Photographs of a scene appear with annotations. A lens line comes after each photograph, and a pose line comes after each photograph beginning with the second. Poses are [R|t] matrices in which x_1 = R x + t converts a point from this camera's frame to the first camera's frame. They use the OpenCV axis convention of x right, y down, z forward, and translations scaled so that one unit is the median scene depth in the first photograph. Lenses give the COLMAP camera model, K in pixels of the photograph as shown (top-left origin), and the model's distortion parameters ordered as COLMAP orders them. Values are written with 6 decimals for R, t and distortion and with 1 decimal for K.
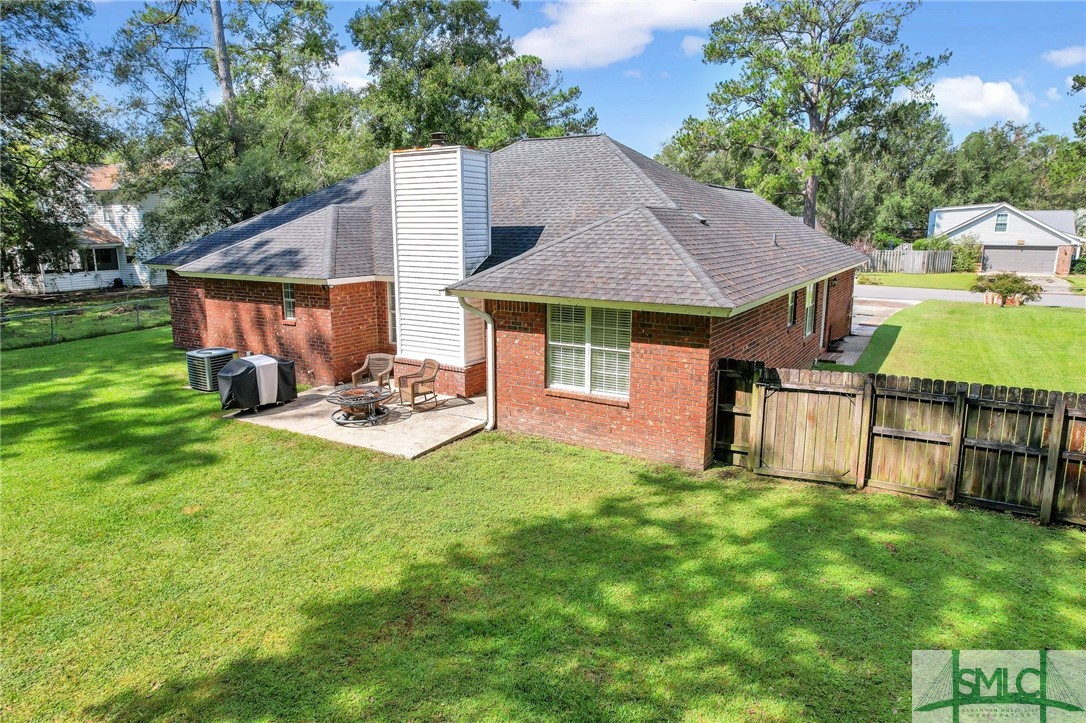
lens RADIAL K [[691.8, 0, 543.0], [0, 691.8, 361.5], [0, 0, 1]] dist [-0.058531, 0.044944]
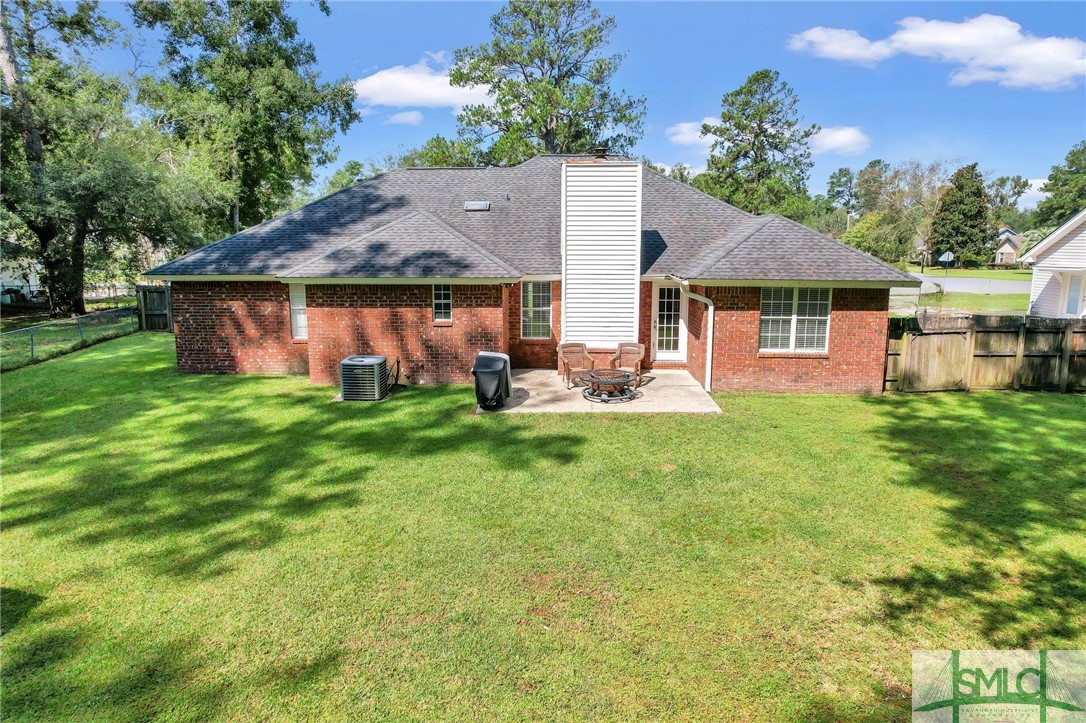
lens RADIAL K [[691.8, 0, 543.0], [0, 691.8, 361.5], [0, 0, 1]] dist [-0.058531, 0.044944]
pose [[0.871675, -0.085752, 0.482524, -1.112386], [0.096540, 0.995326, 0.002487, 0.015041], [-0.480482, 0.044415, 0.875879, 0.066340]]
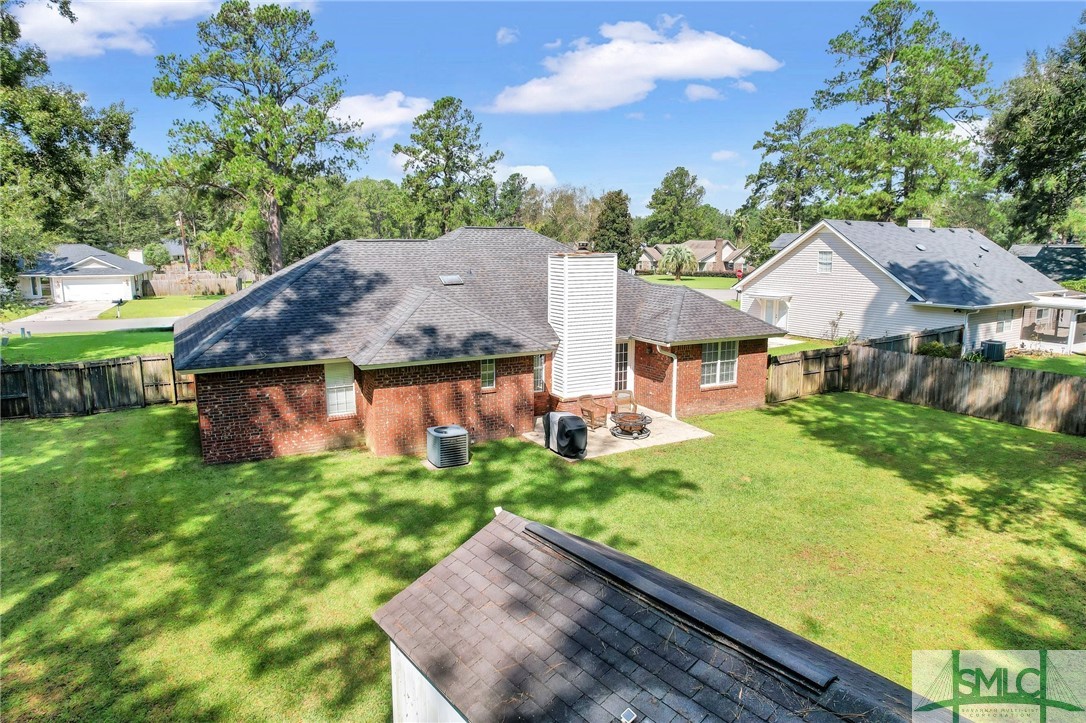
lens RADIAL K [[712.3, 0, 538.8], [0, 712.3, 322.9], [0, 0, 1]] dist [-0.038959, 0.000086]
pose [[0.510918, -0.104391, 0.853268, -2.079727], [0.168551, 0.985497, 0.019643, -0.278876], [-0.842943, 0.133783, 0.521103, 0.396838]]
